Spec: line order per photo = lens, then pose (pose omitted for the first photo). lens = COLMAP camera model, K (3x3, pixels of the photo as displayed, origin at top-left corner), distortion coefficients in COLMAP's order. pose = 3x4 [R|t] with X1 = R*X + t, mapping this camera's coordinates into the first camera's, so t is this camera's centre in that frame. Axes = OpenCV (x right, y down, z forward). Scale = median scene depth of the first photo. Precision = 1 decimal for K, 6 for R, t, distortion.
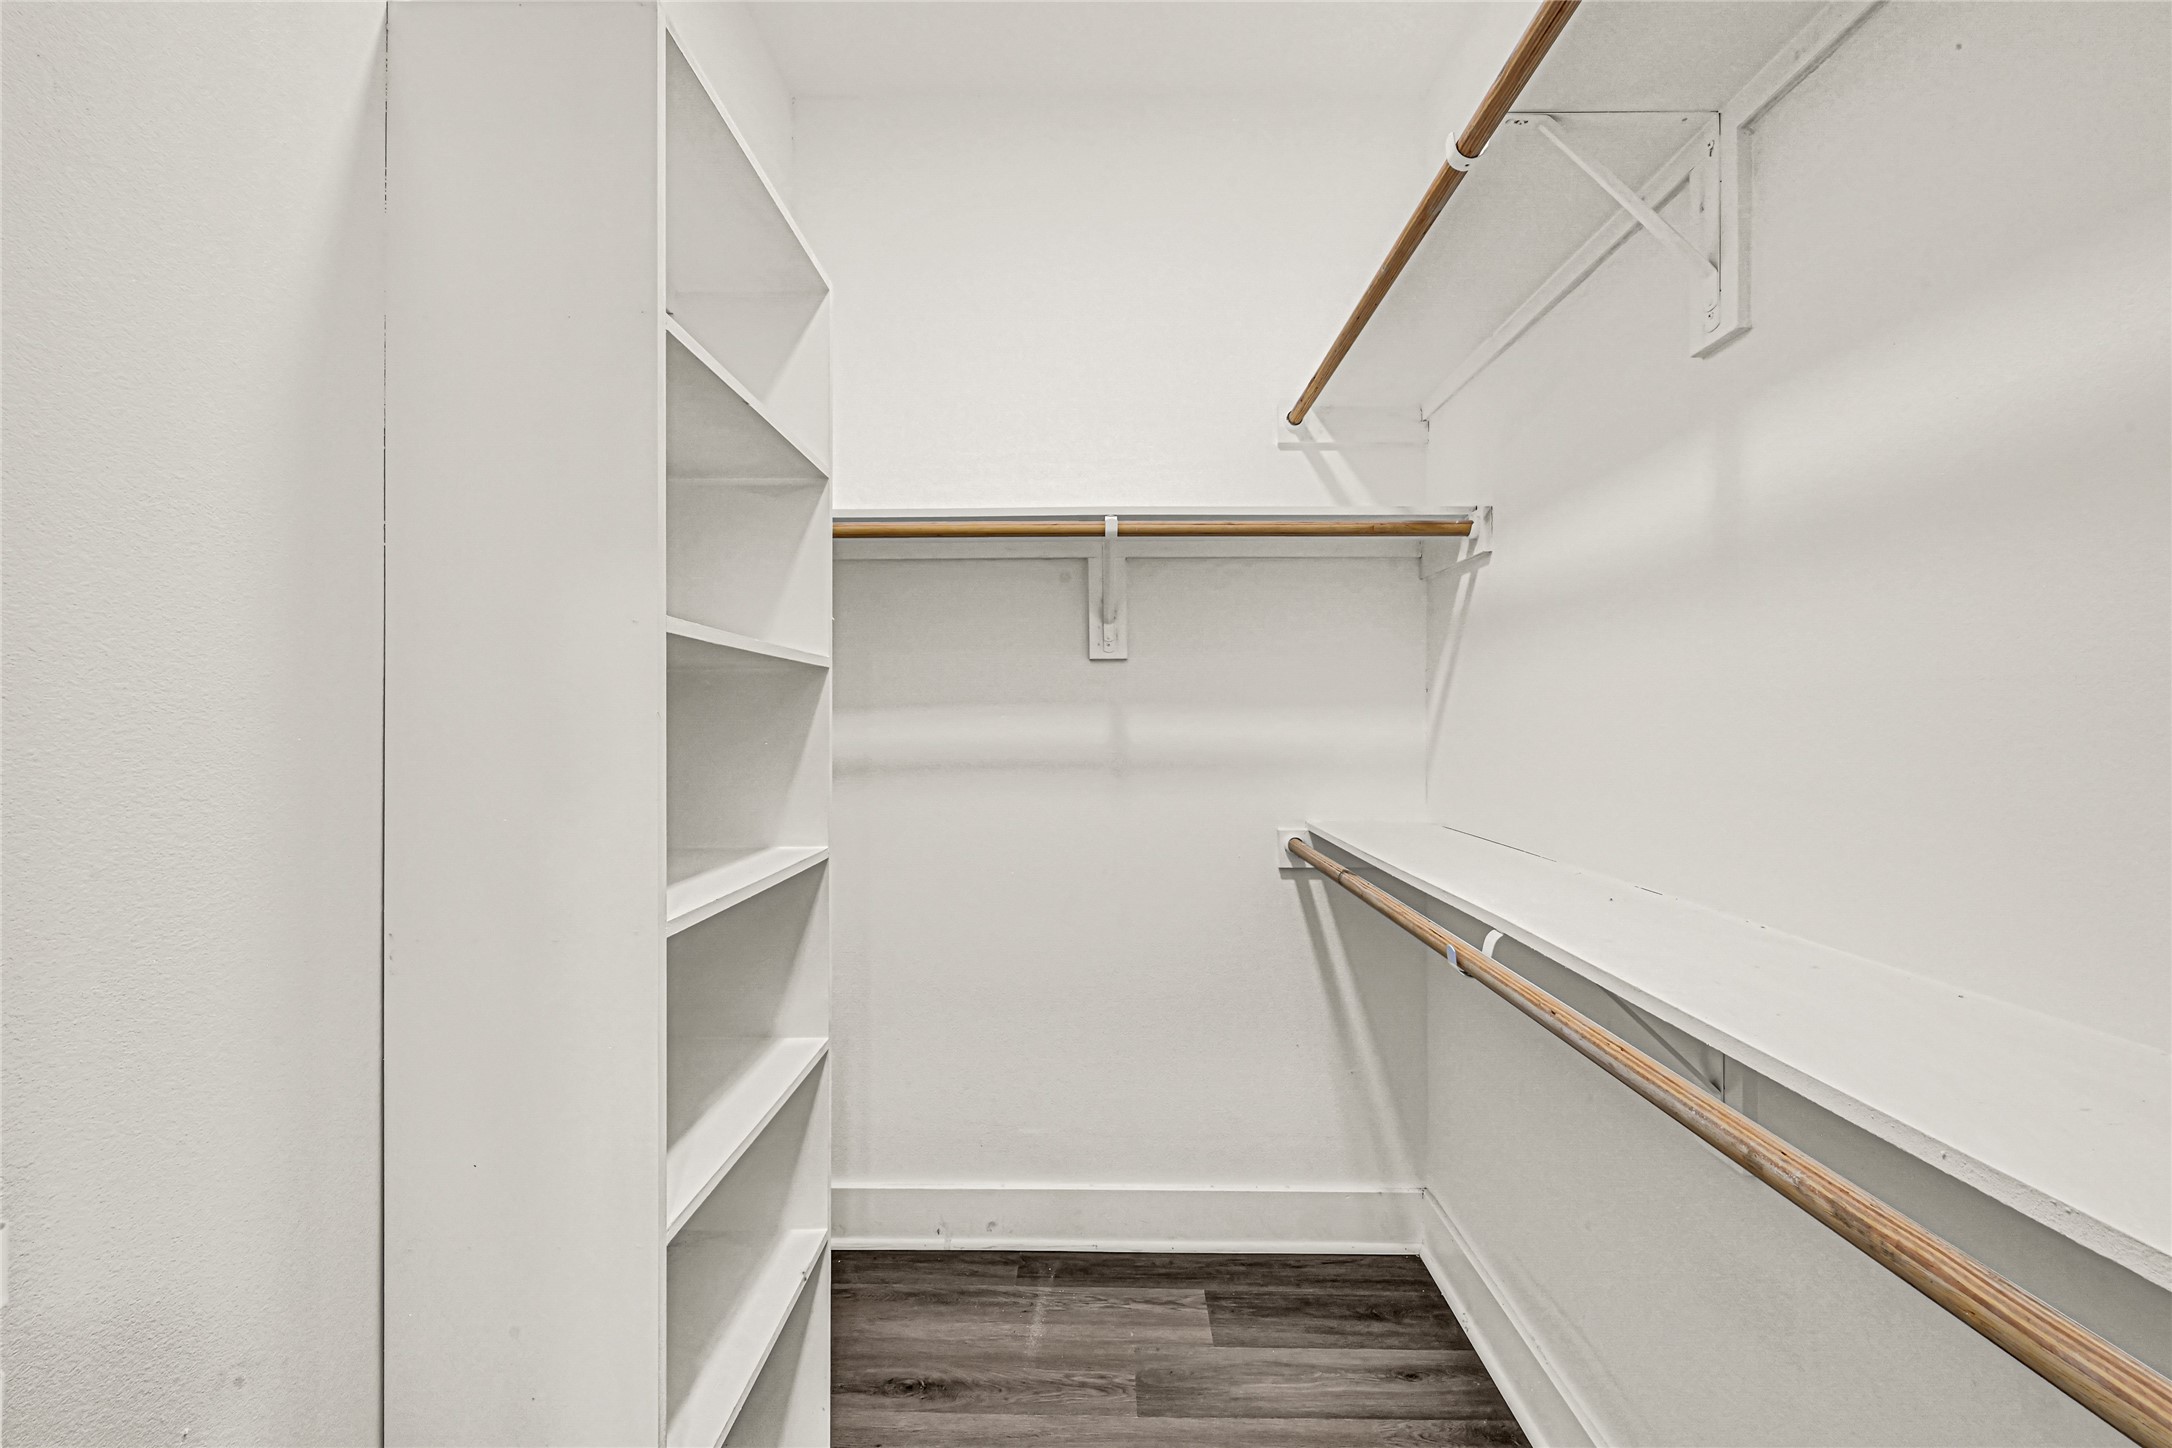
lens RADIAL K [[880.6, 0, 1086.0], [0, 880.6, 724.0], [0, 0, 1]] dist [0.000453, 0.000097]
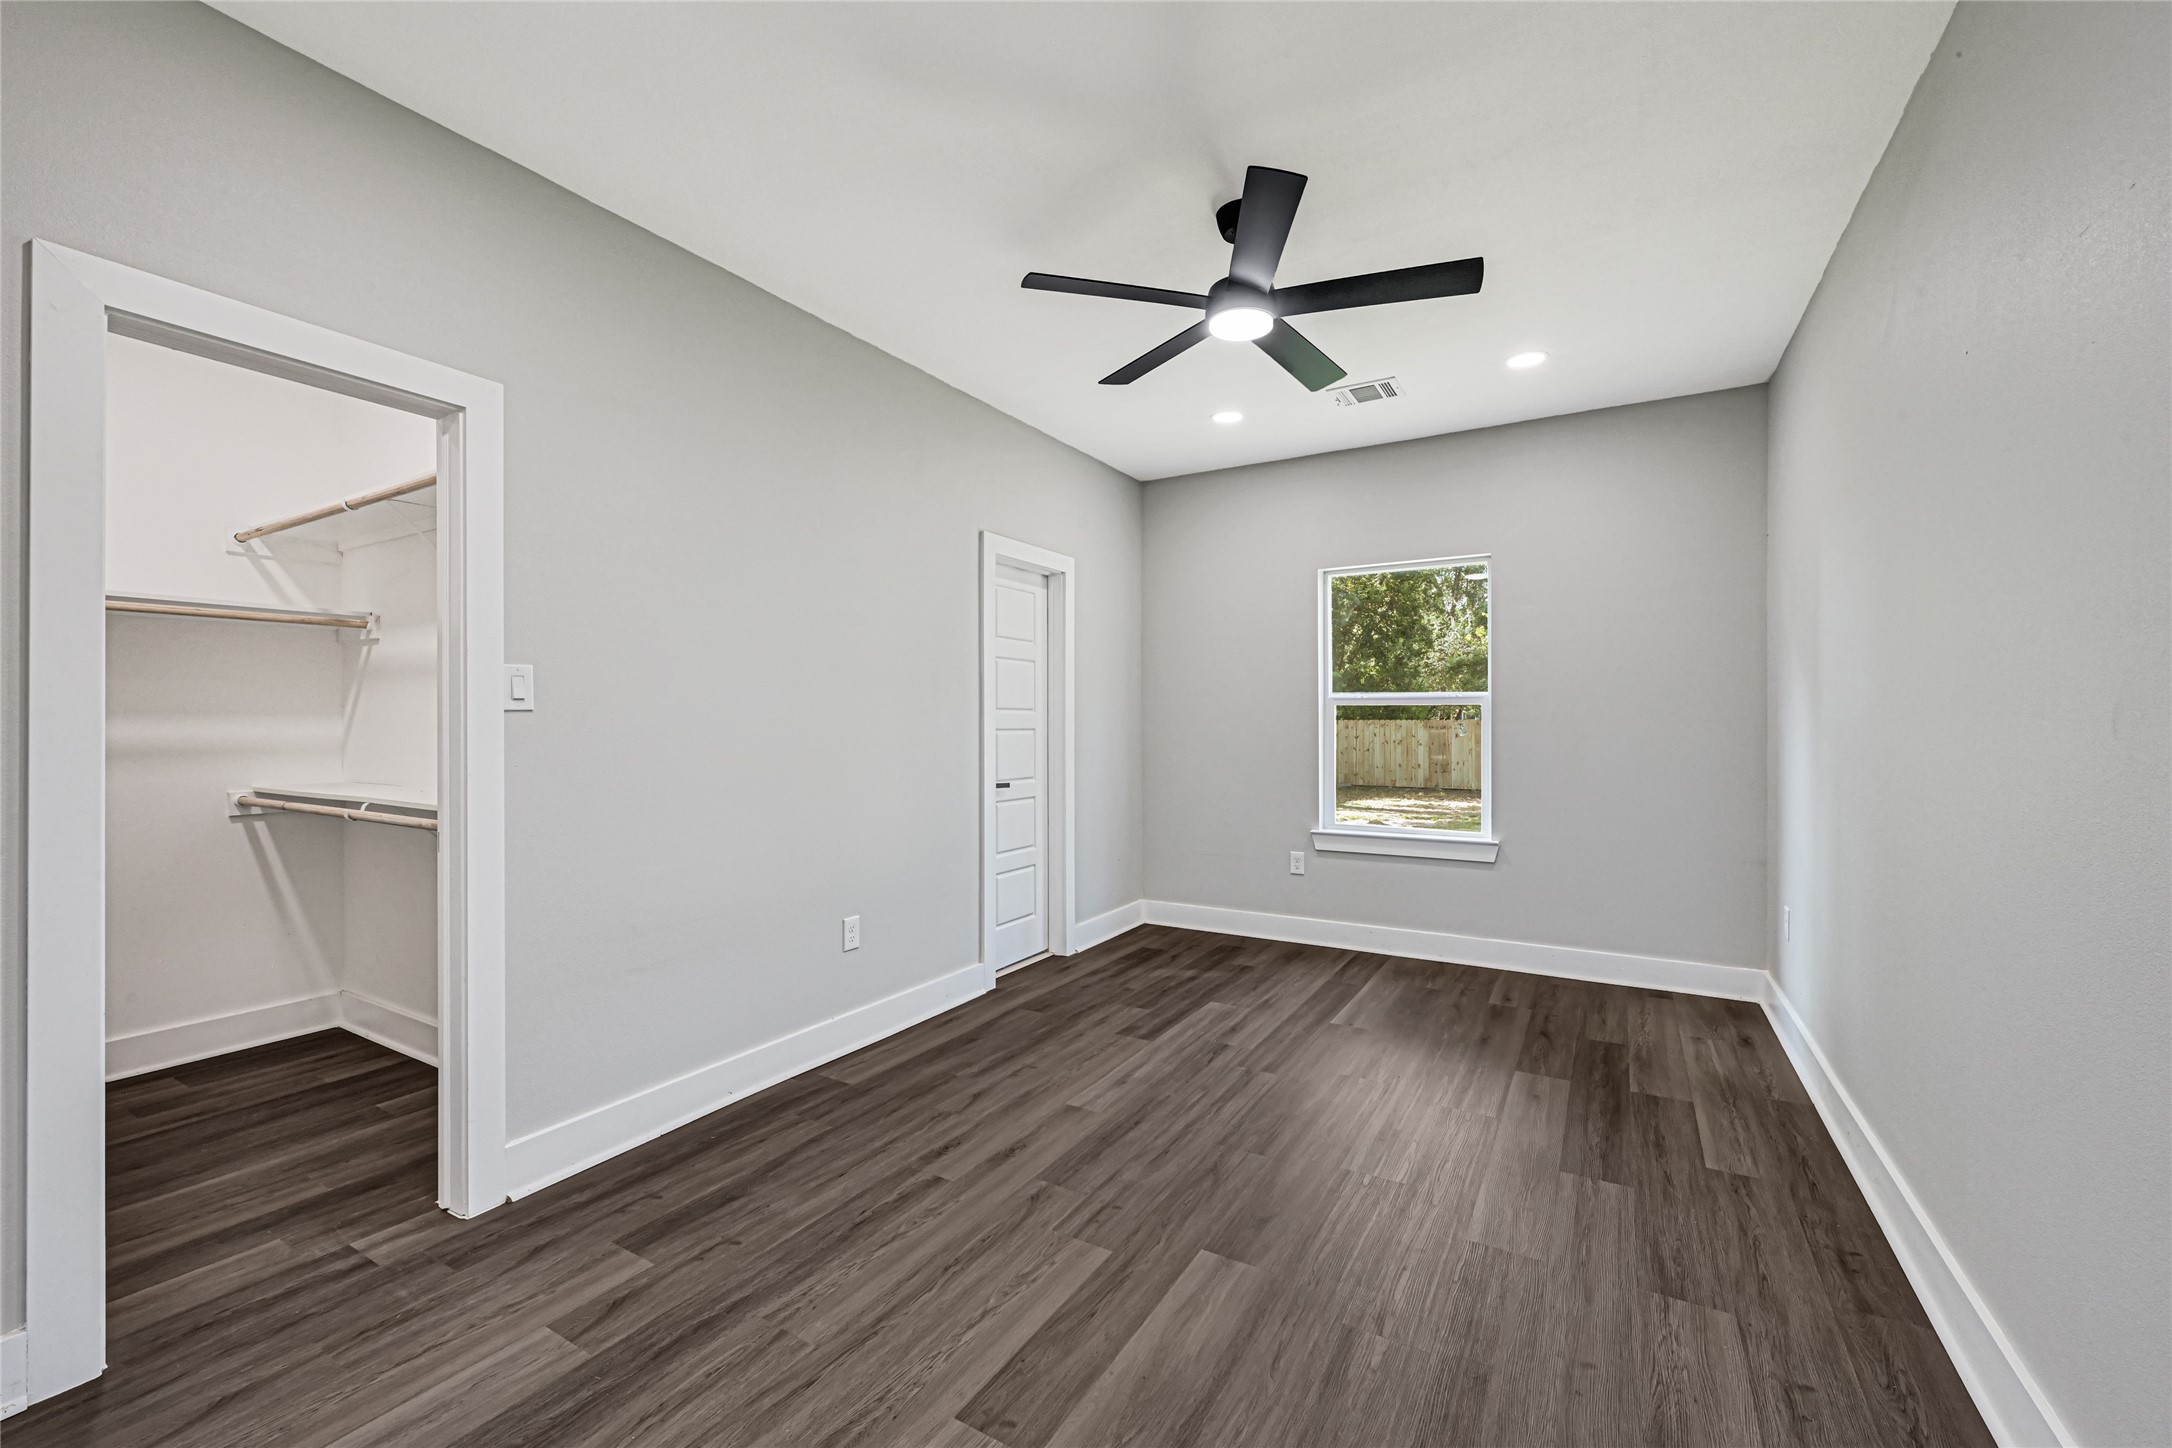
lens RADIAL K [[880.6, 0, 1086.0], [0, 880.6, 724.0], [0, 0, 1]] dist [0.000453, 0.000097]
pose [[0.494549, -0.005544, 0.869132, -0.412522], [0.002582, 0.999985, 0.004910, -0.007925], [-0.869146, -0.000184, 0.494556, -1.176897]]
